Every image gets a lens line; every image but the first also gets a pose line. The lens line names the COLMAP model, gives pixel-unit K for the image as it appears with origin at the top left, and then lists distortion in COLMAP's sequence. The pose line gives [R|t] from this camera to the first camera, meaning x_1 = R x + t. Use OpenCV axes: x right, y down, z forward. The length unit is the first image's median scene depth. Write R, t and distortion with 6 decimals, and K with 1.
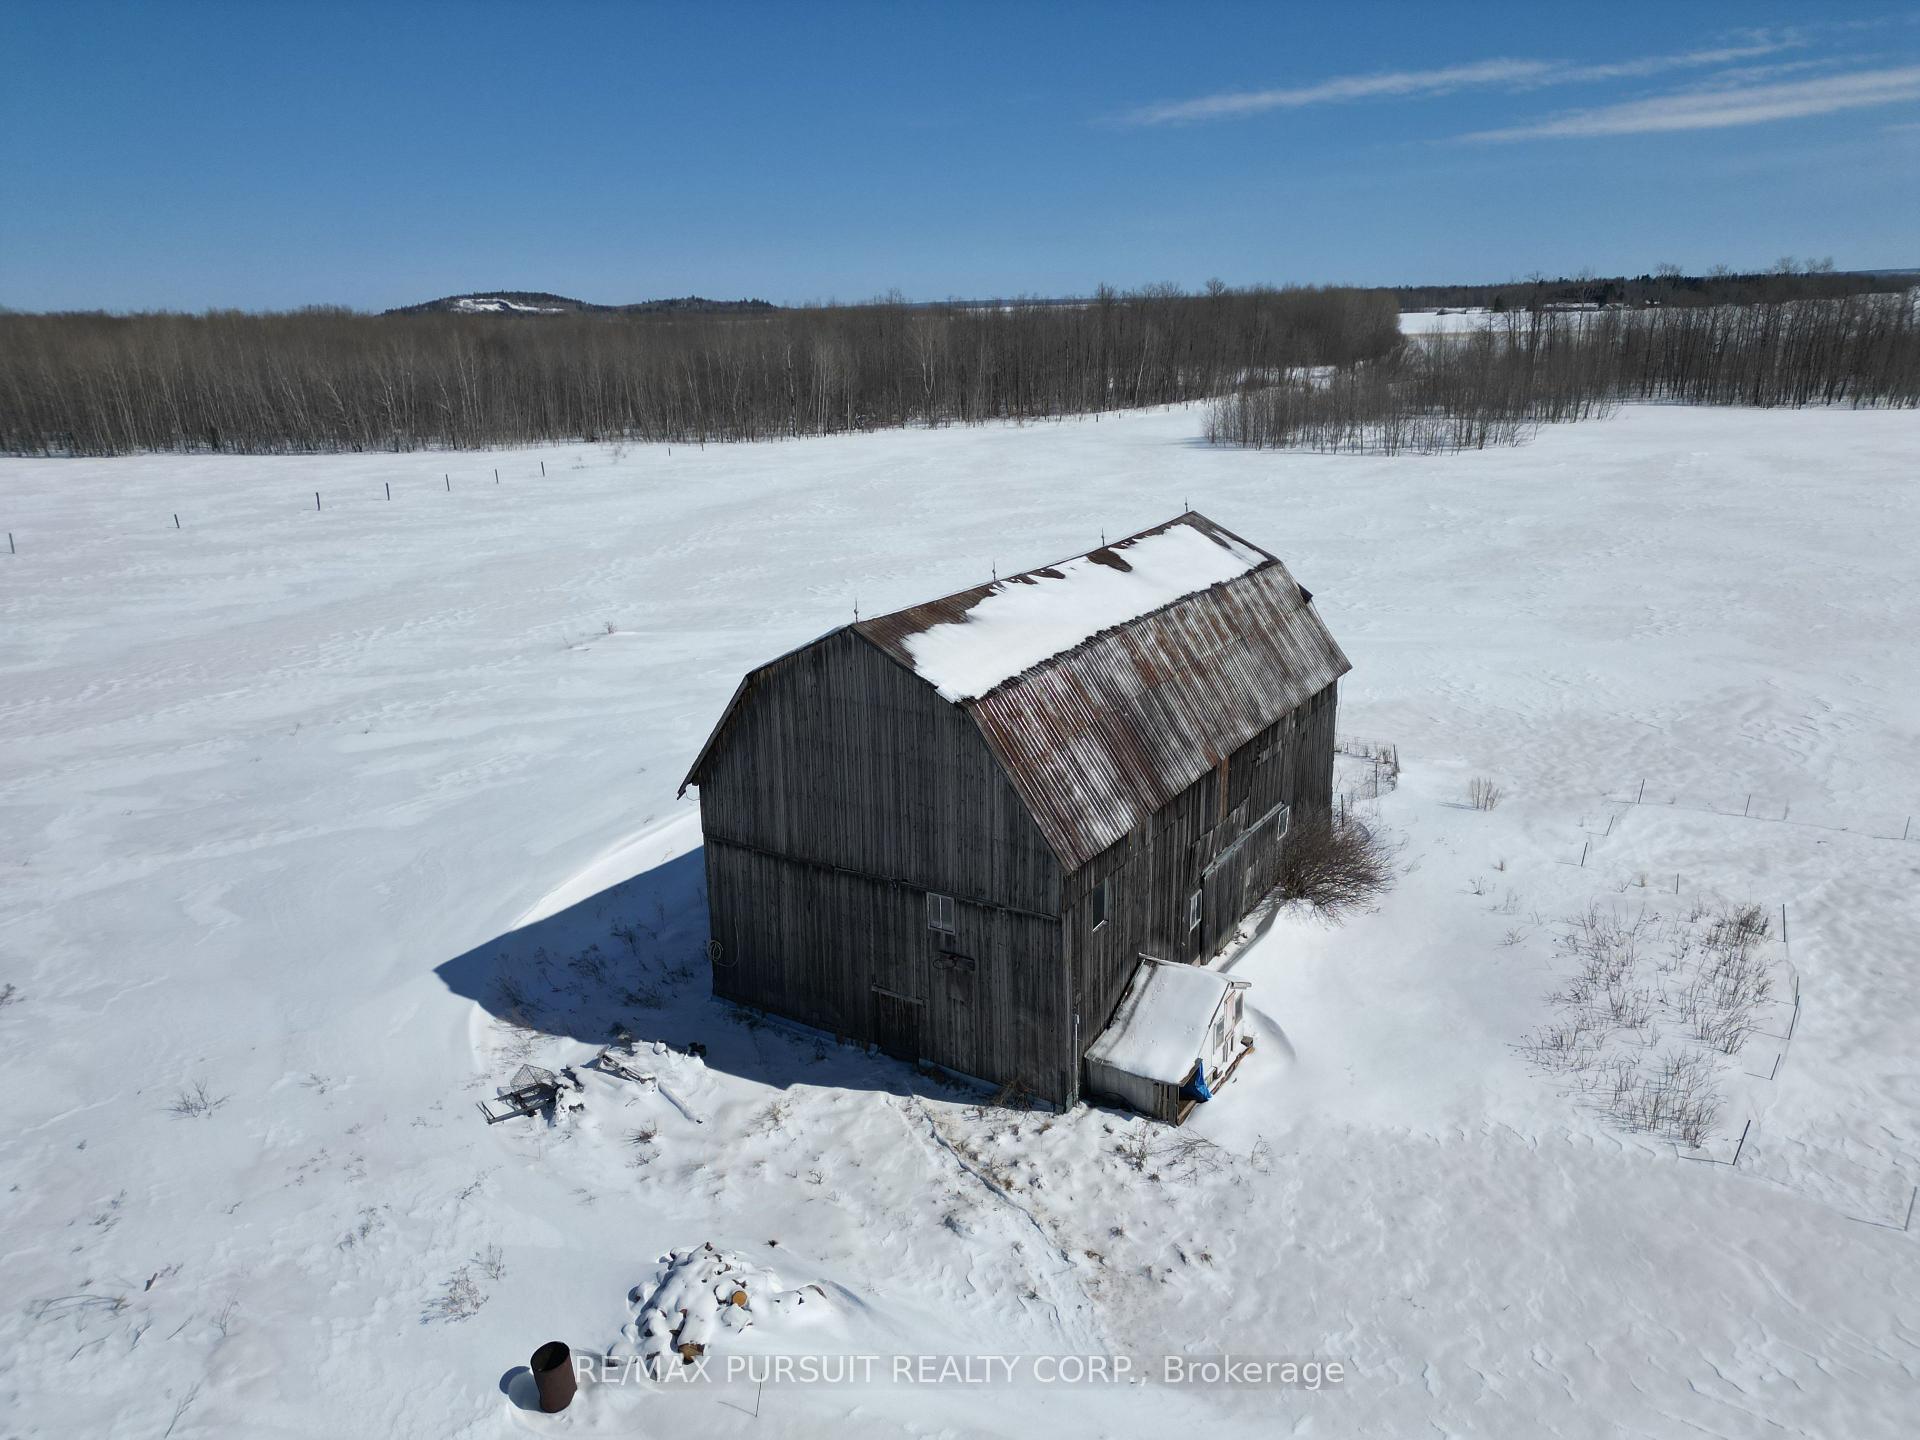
lens RADIAL K [[1347.2, 0, 962.3], [0, 1347.2, 689.5], [0, 0, 1]] dist [0.038874, -0.001738]
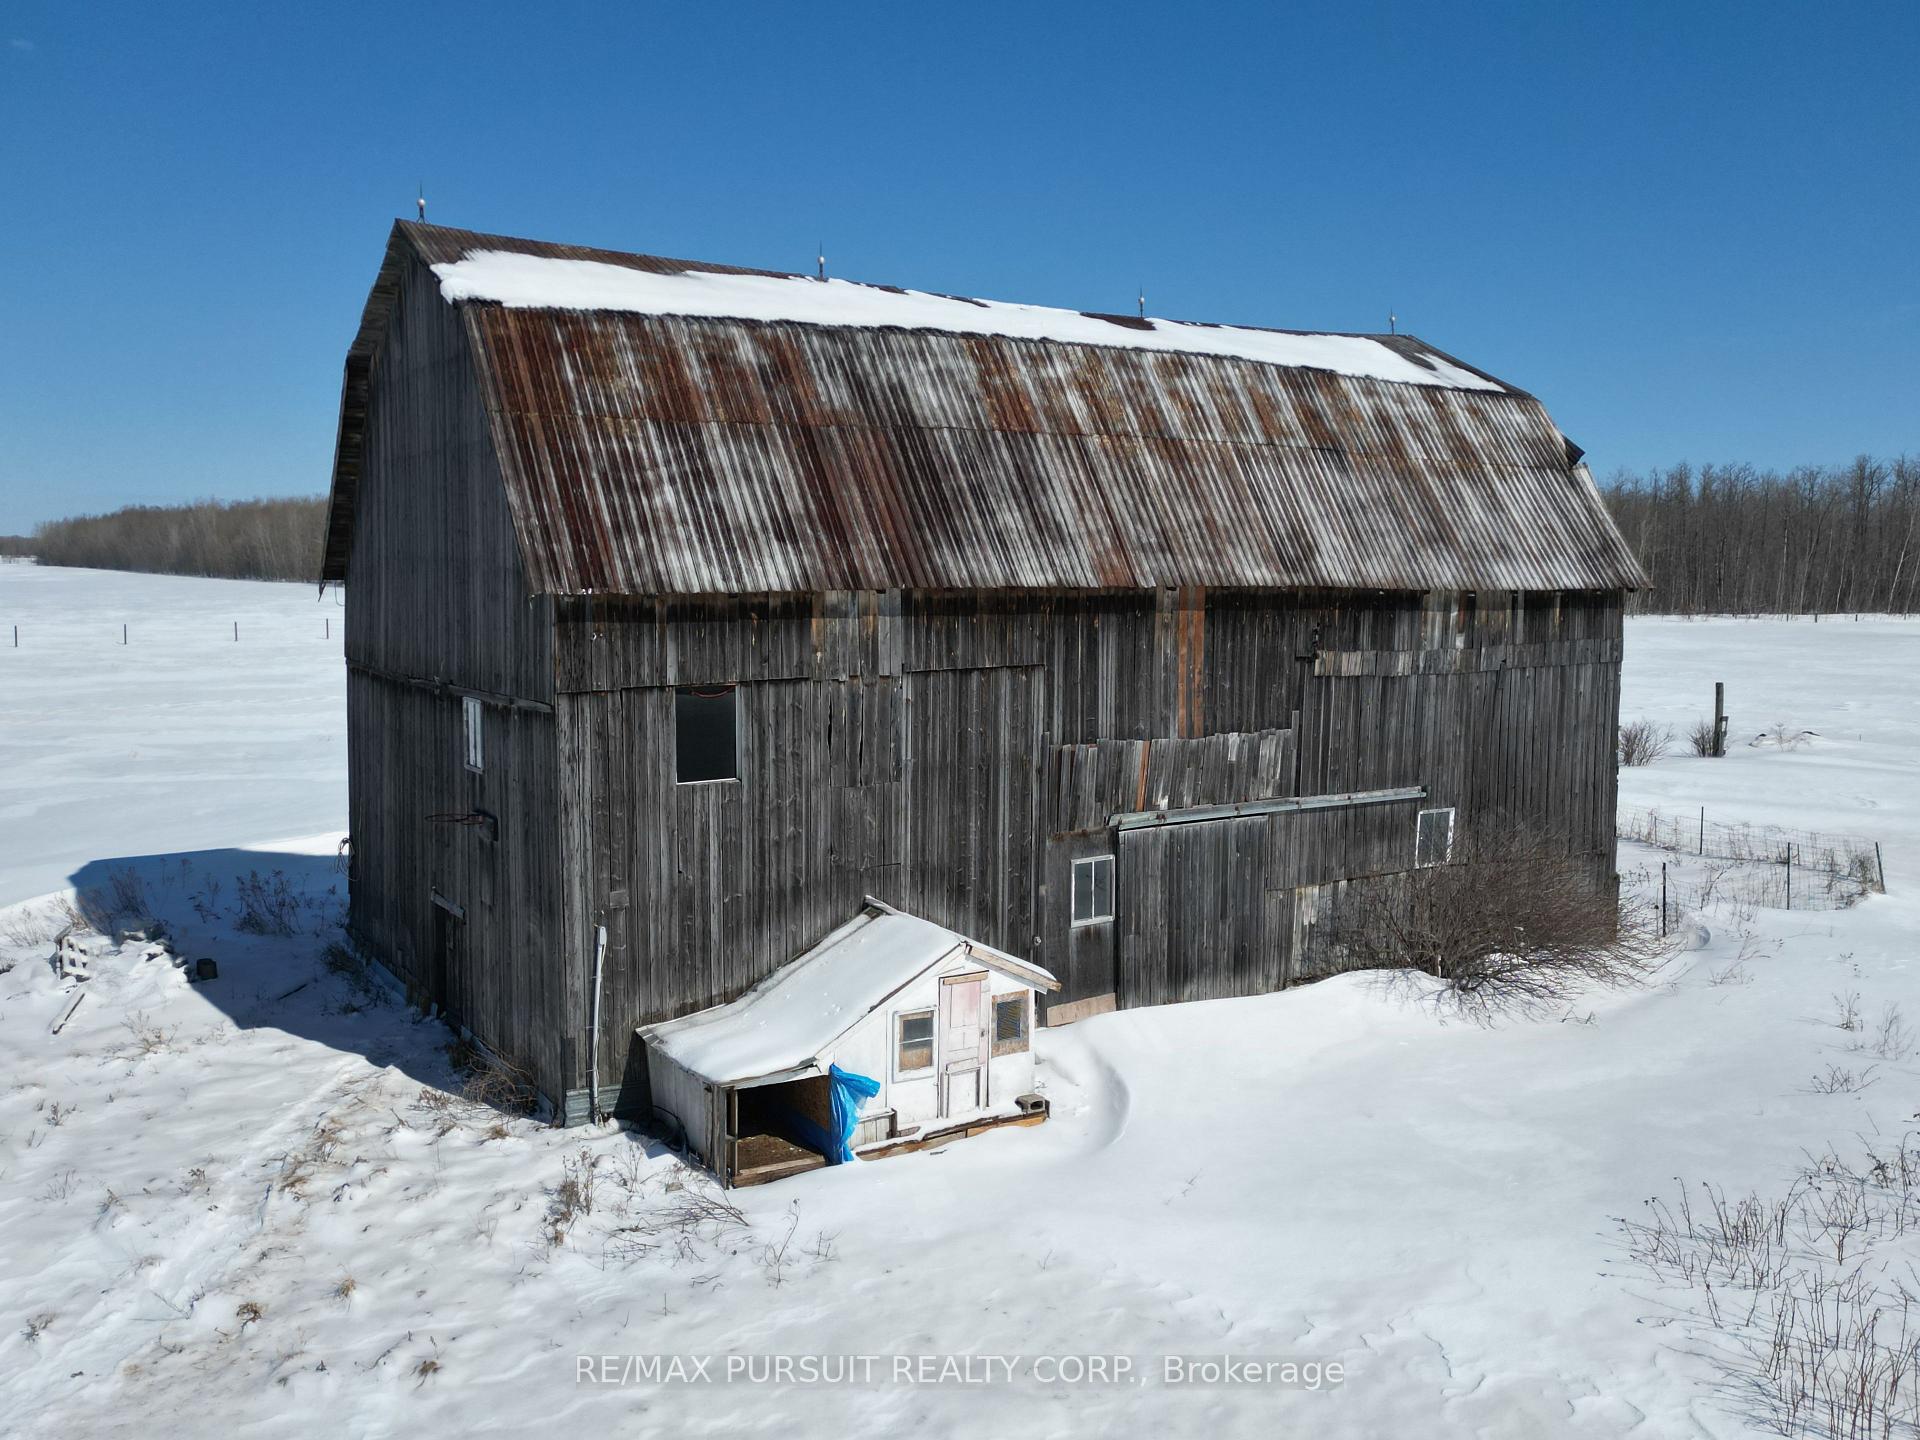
lens RADIAL K [[1634.2, 0, 960.0], [0, 1634.2, 720.0], [0, 0, 1]] dist [0.057629, -0.051433]
pose [[0.903412, 0.073599, -0.422410, 0.440584], [-0.146279, 0.978958, -0.142279, 0.223266], [0.403051, 0.190326, 0.895168, 0.470358]]
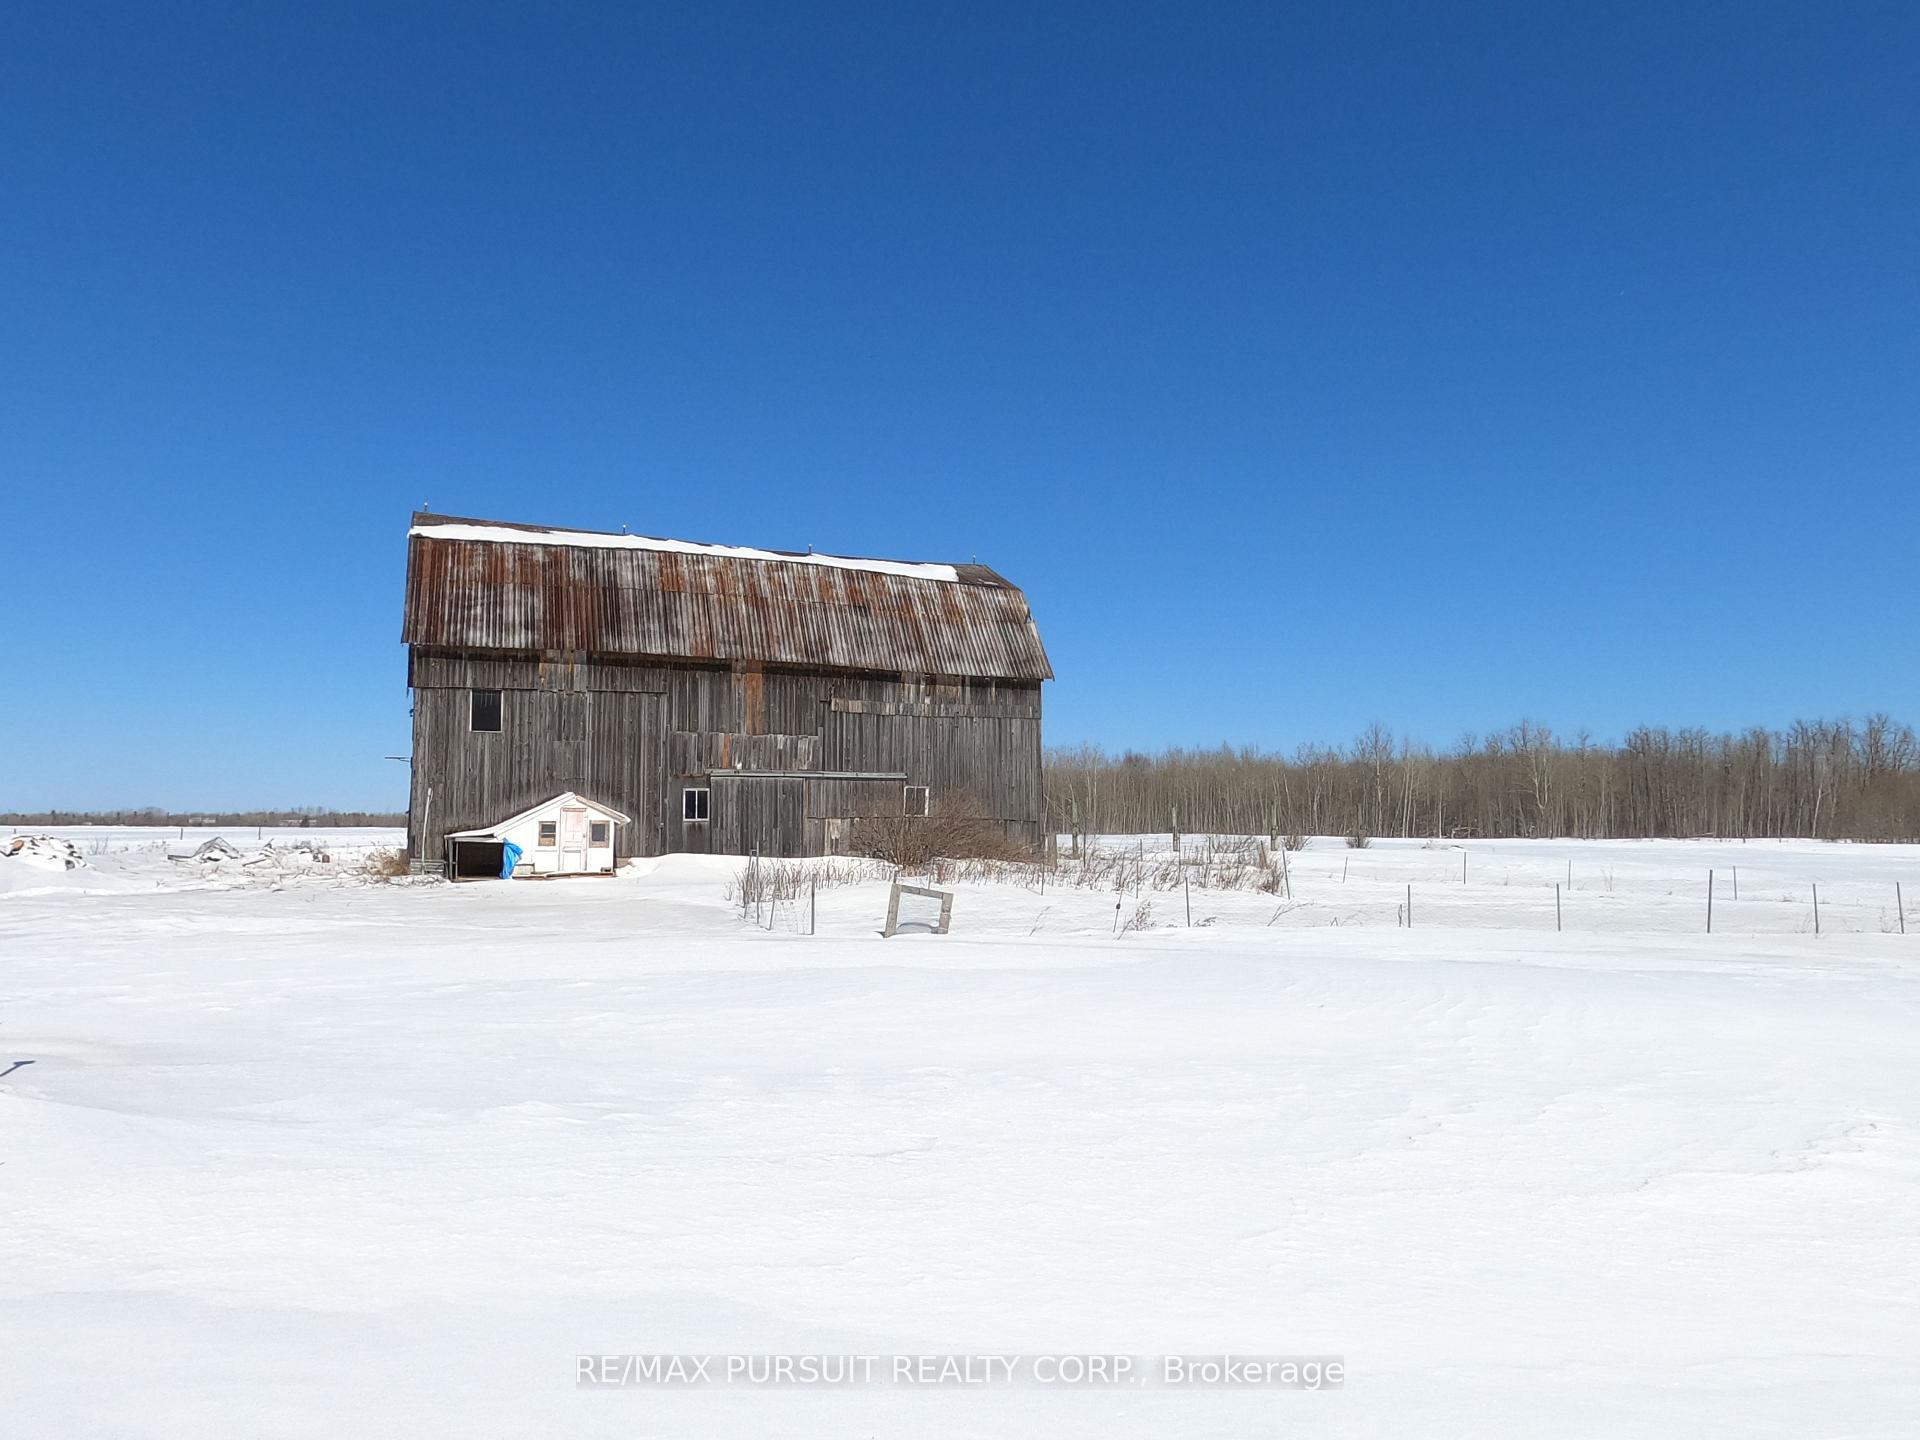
lens RADIAL K [[1293.4, 0, 960.0], [0, 1293.4, 720.0], [0, 0, 1]] dist [0.002854, -0.001948]
pose [[0.825013, -0.027689, -0.564435, 1.048694], [-0.176270, 0.936359, -0.303581, 0.425141], [0.536919, 0.349951, 0.767628, 0.354776]]
